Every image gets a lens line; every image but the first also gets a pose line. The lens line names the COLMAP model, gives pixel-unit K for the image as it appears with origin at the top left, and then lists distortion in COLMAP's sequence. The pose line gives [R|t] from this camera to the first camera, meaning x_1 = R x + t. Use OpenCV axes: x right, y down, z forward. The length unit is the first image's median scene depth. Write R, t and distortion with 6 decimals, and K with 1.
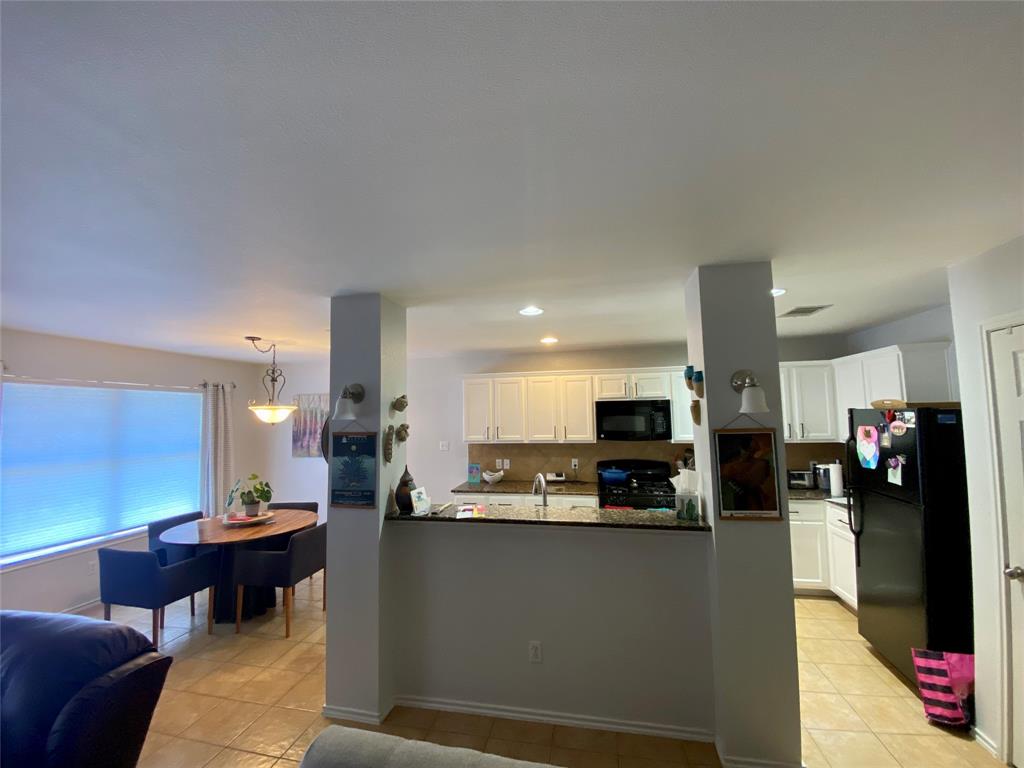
lens RADIAL K [[418.5, 0, 512.0], [0, 418.5, 384.0], [0, 0, 1]] dist [0.000342, -0.012143]
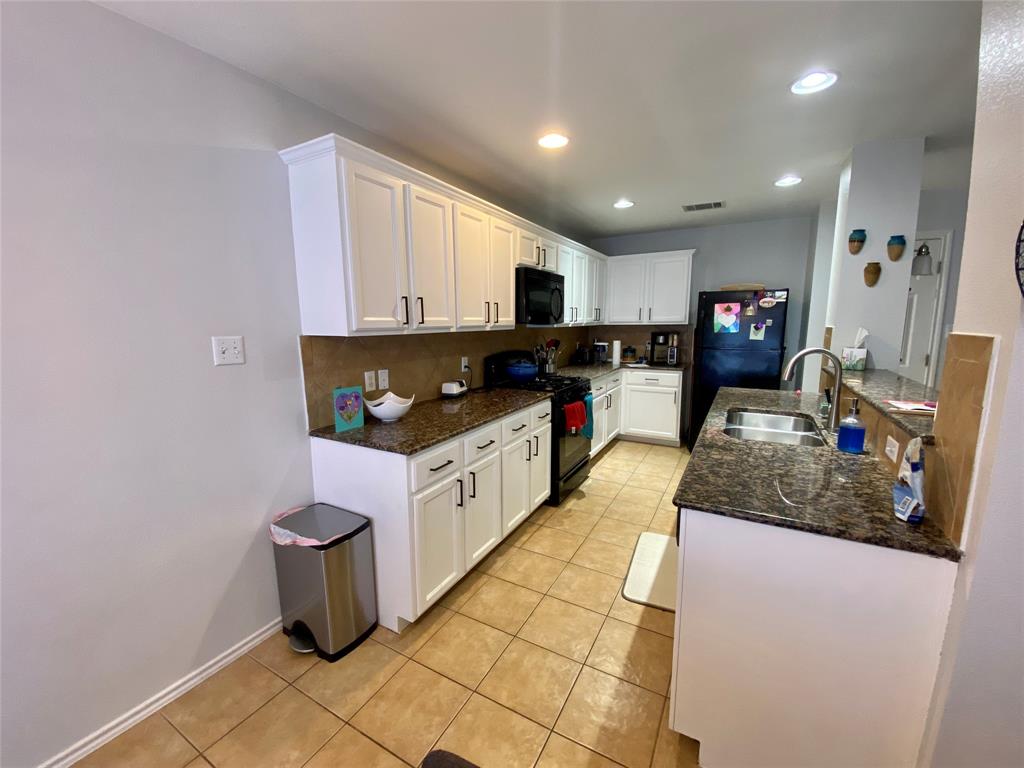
lens RADIAL K [[418.5, 0, 512.0], [0, 418.5, 384.0], [0, 0, 1]] dist [0.000342, -0.012143]
pose [[0.297987, -0.131666, 0.945446, -0.542711], [-0.063718, 0.985489, 0.157325, 0.141603], [-0.952441, -0.107123, 0.285273, 0.918994]]
